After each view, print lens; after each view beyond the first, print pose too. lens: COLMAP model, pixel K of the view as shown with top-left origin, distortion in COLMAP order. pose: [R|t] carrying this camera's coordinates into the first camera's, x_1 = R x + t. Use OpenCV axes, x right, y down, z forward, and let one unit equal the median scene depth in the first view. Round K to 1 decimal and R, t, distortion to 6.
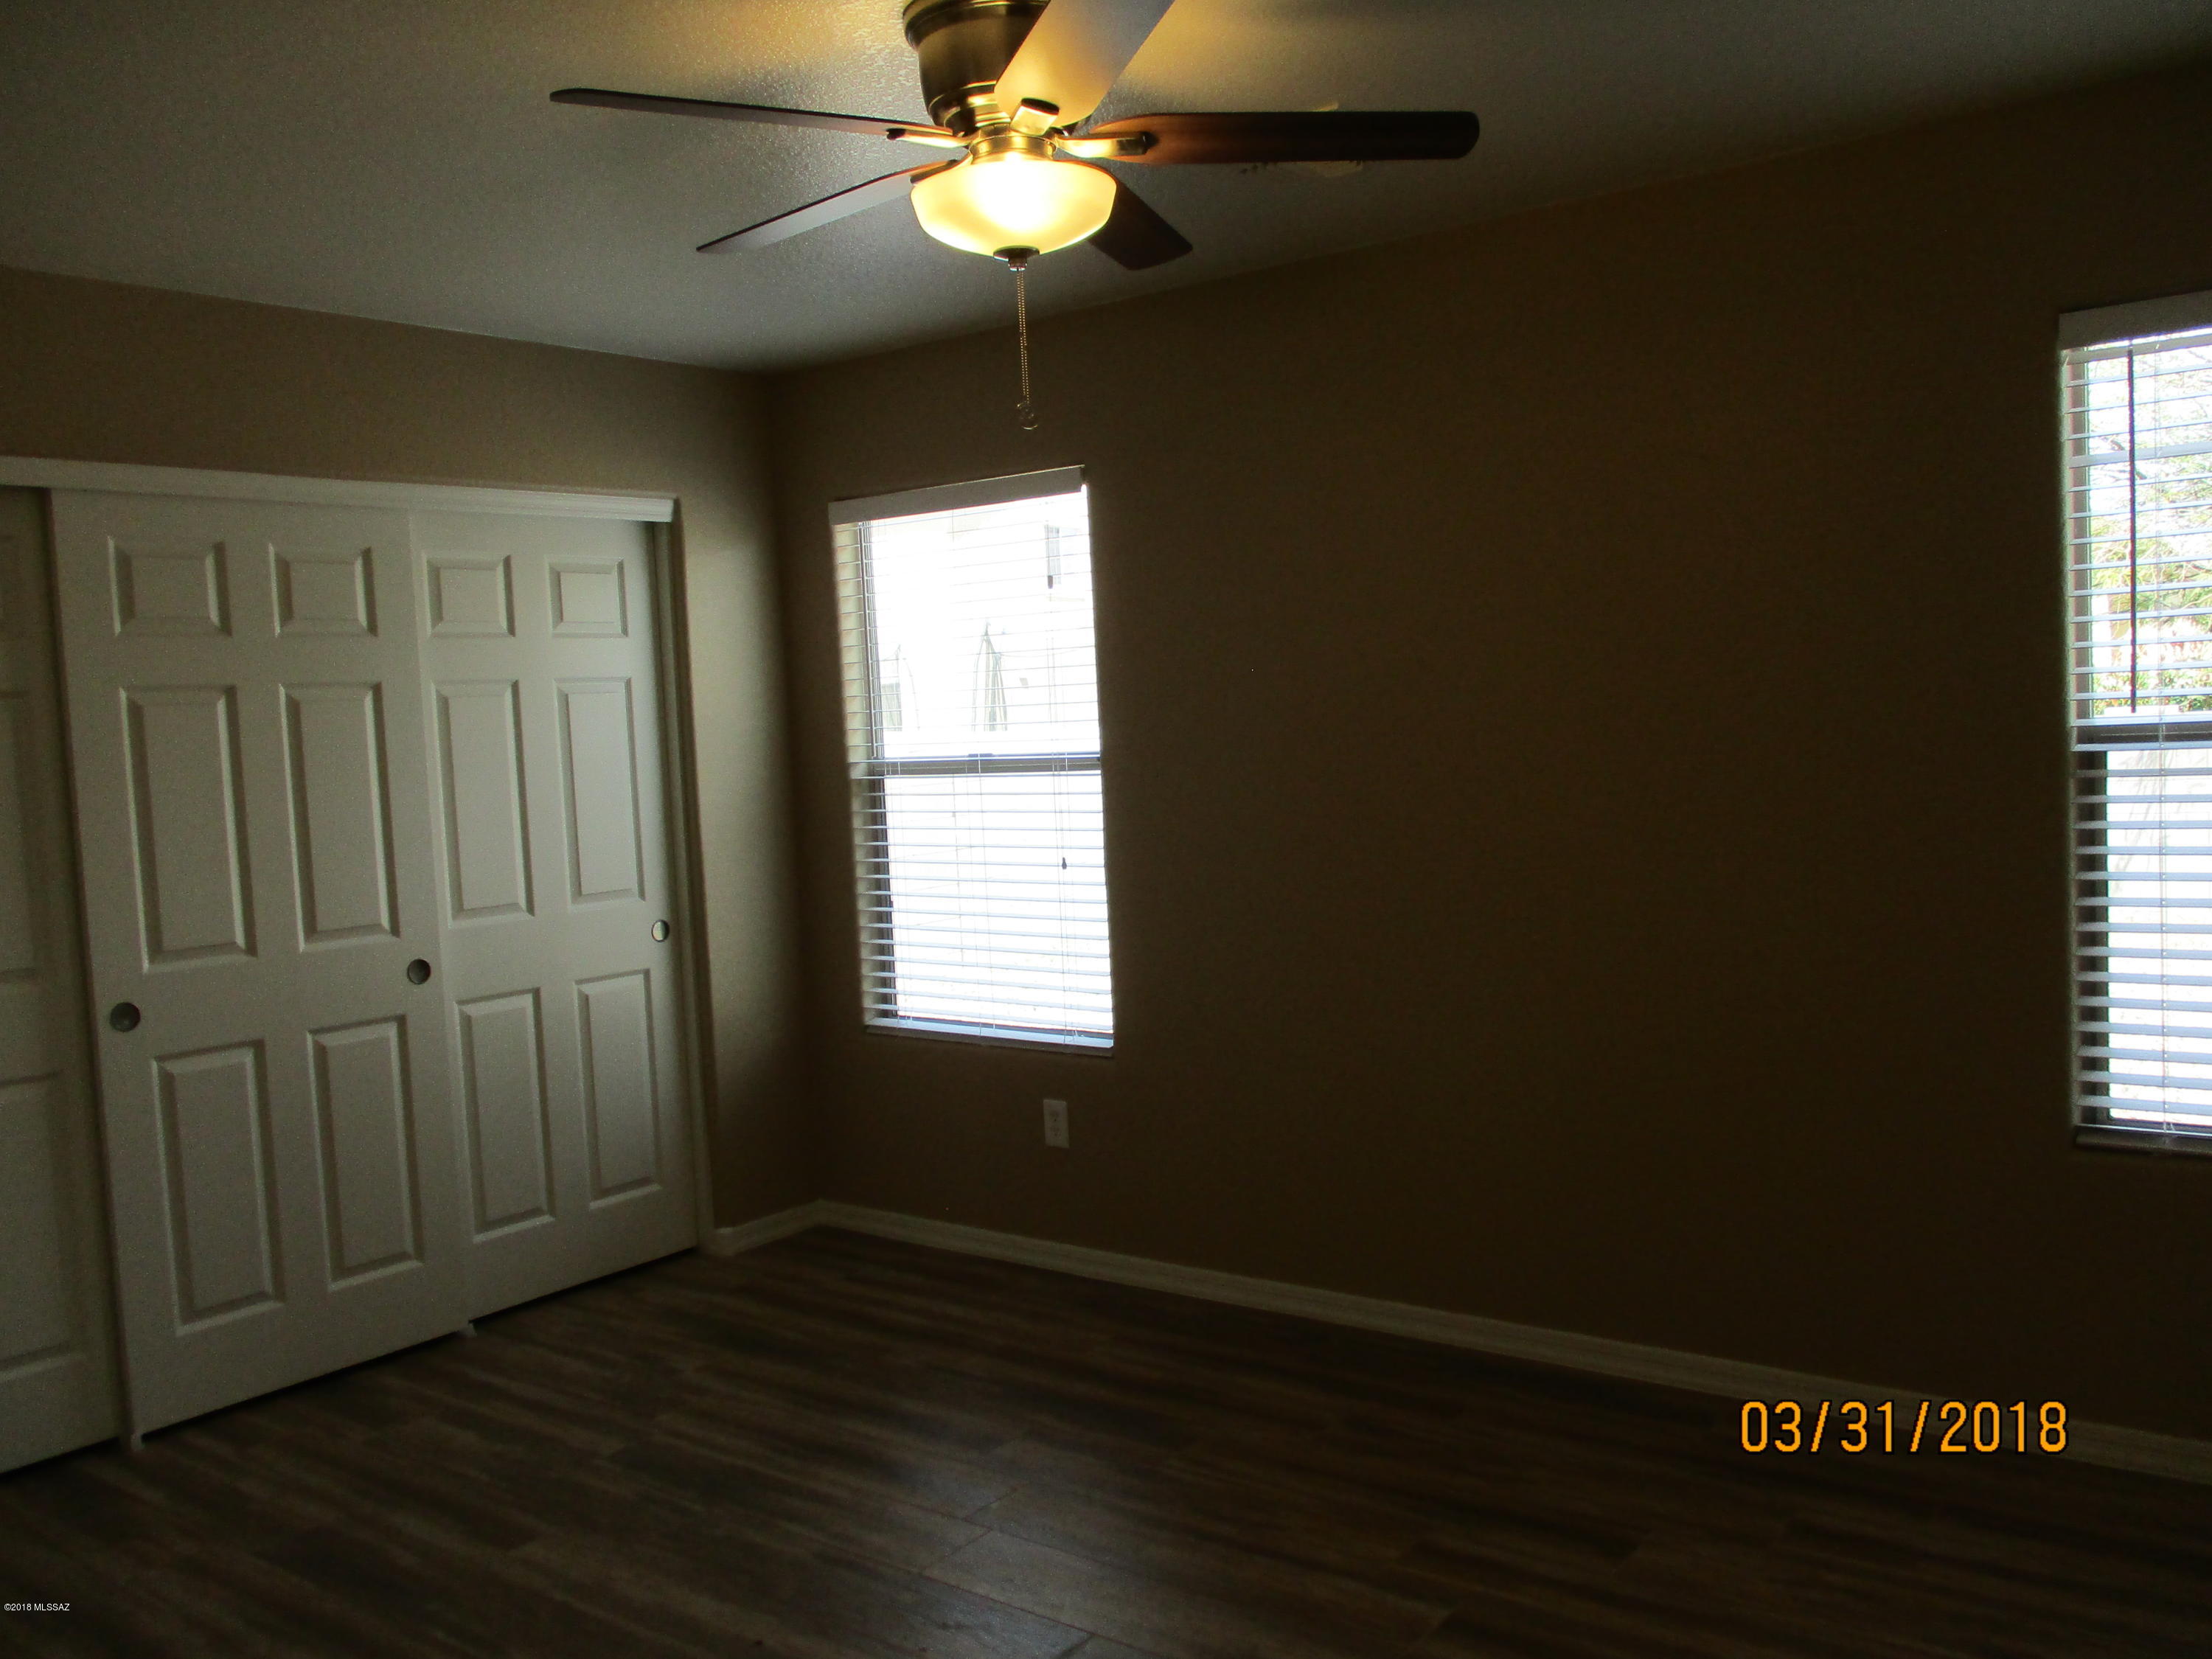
lens RADIAL K [[1855.4, 0, 1106.7], [0, 1855.4, 856.8], [0, 0, 1]] dist [-0.047839, -0.004375]
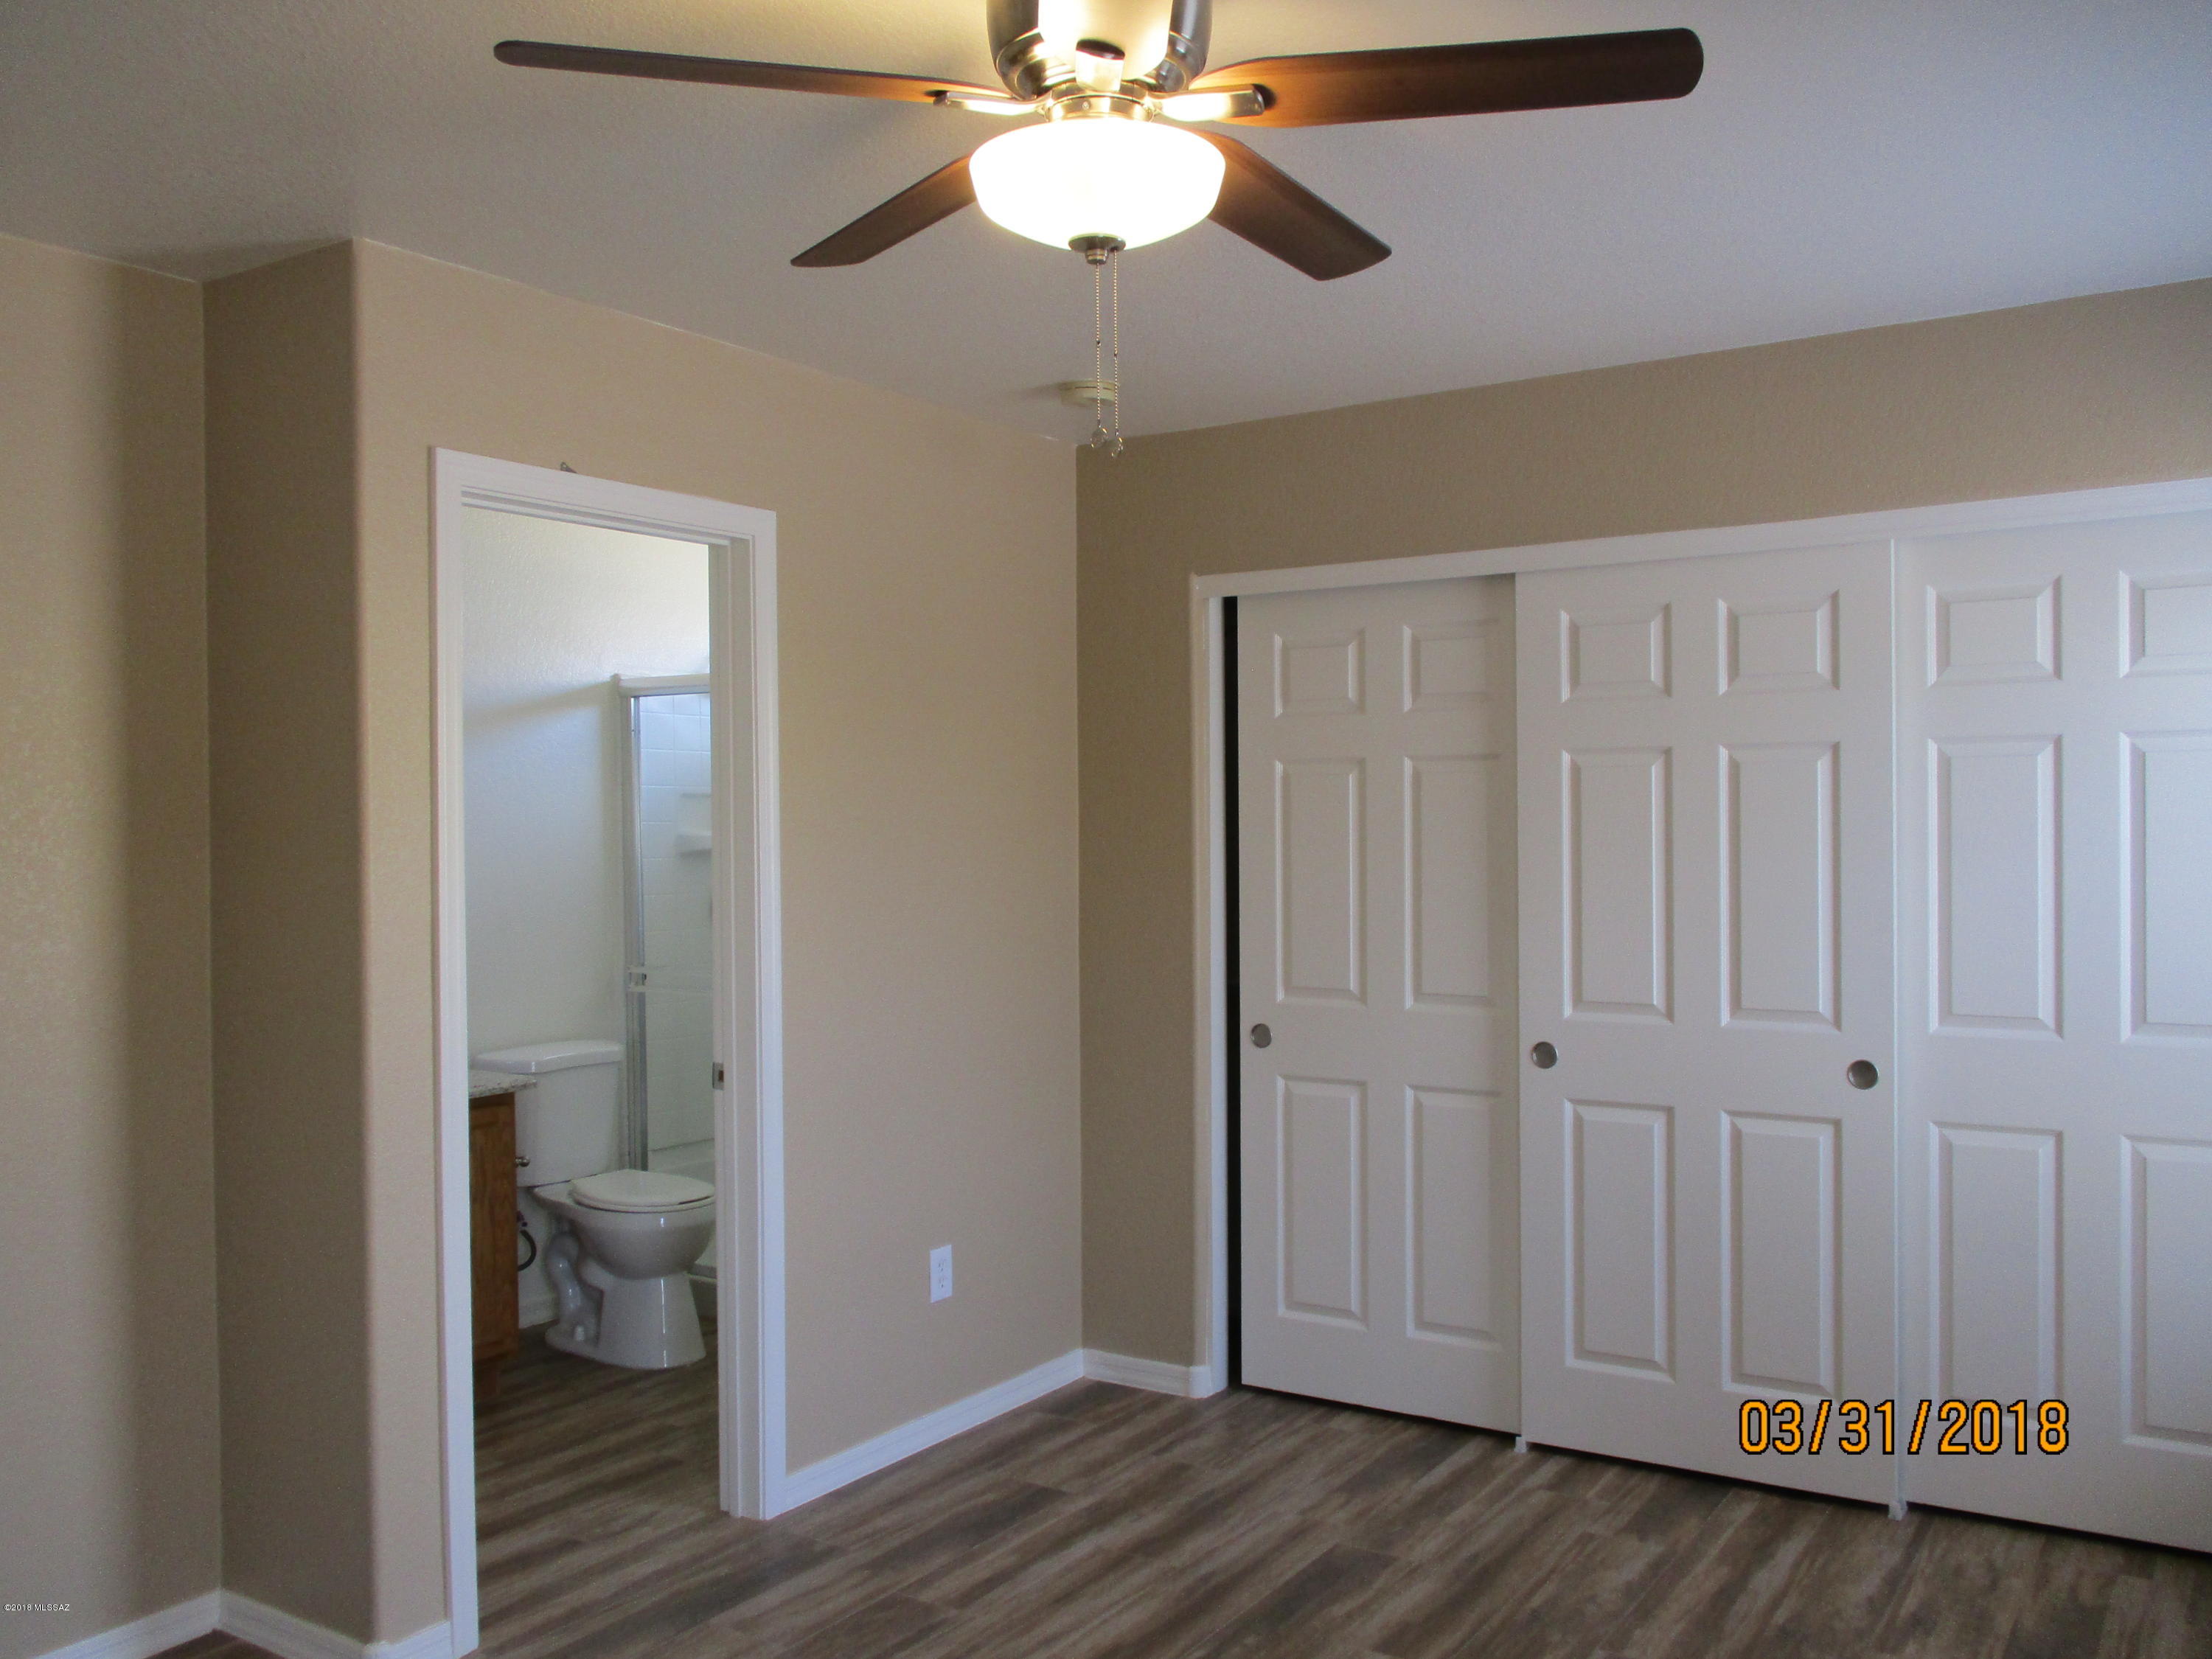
lens RADIAL K [[1850.9, 0, 1102.9], [0, 1850.9, 853.9], [0, 0, 1]] dist [-0.027398, 0.016574]
pose [[0.063986, 0.061582, -0.996049, 0.490594], [-0.070116, 0.995905, 0.057069, -0.069630], [0.995485, 0.066188, 0.068042, 0.615470]]
